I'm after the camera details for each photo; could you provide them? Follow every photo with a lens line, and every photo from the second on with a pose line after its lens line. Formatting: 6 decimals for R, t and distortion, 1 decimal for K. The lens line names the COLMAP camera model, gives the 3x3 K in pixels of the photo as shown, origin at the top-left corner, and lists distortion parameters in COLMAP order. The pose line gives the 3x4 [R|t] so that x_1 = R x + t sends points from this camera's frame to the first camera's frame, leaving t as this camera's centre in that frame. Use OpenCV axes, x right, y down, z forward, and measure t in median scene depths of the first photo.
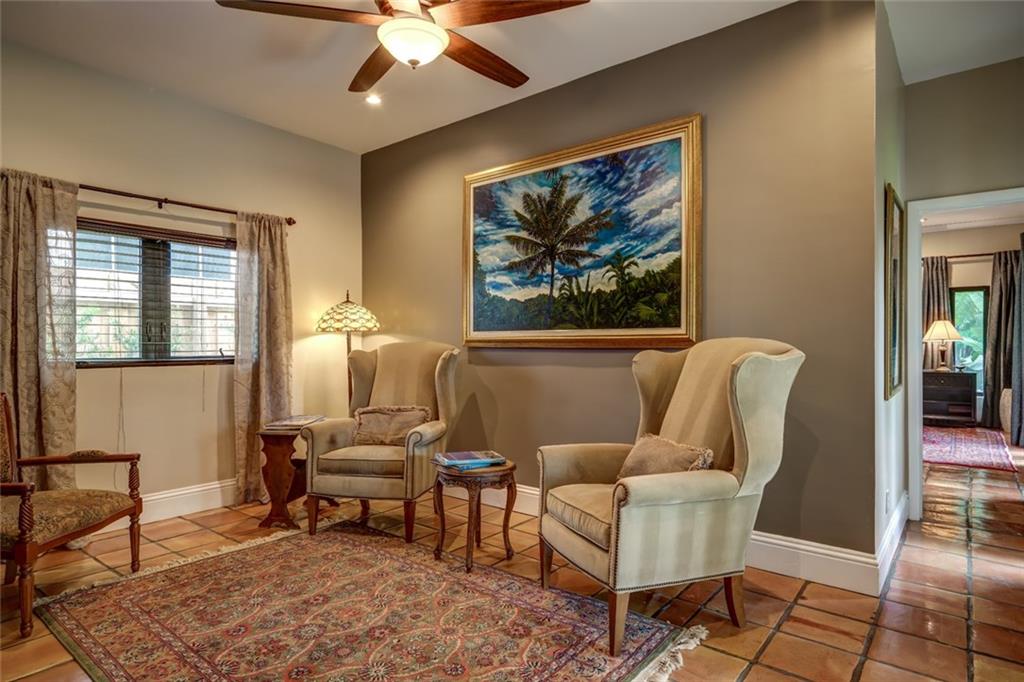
lens RADIAL K [[558.7, 0, 511.4], [0, 558.7, 344.5], [0, 0, 1]] dist [0.006581, 0.000516]
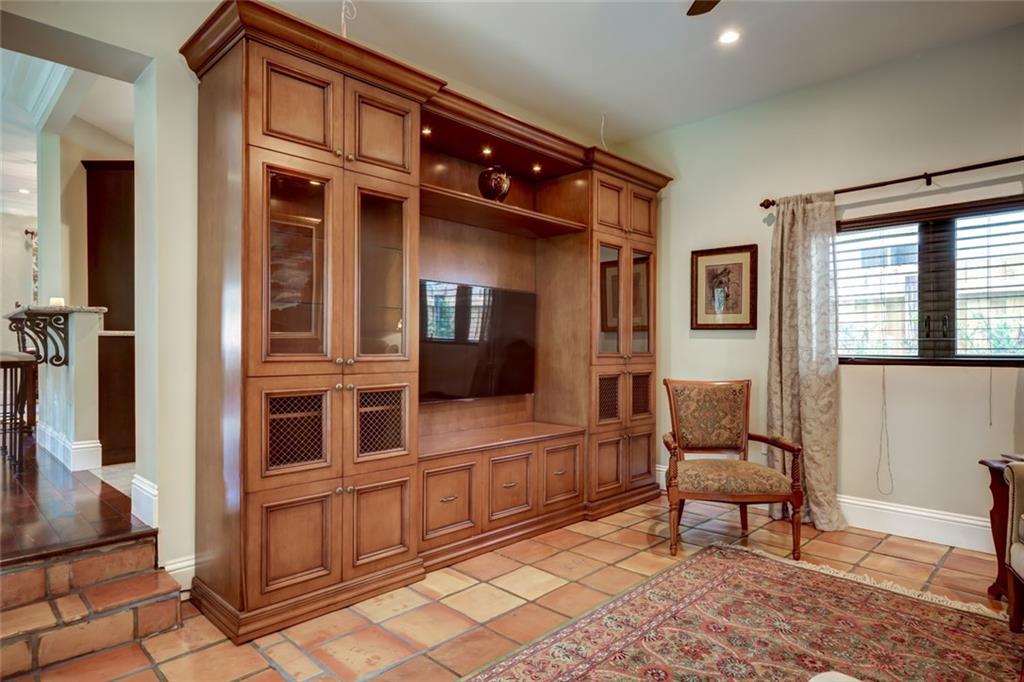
lens RADIAL K [[583.7, 0, 510.9], [0, 583.7, 344.9], [0, 0, 1]] dist [0.006117, 0.001598]
pose [[-0.100110, 0.001708, -0.994975, 0.408586], [0.006250, 0.999980, 0.001087, 0.001493], [0.994957, -0.006110, -0.100119, 0.516992]]
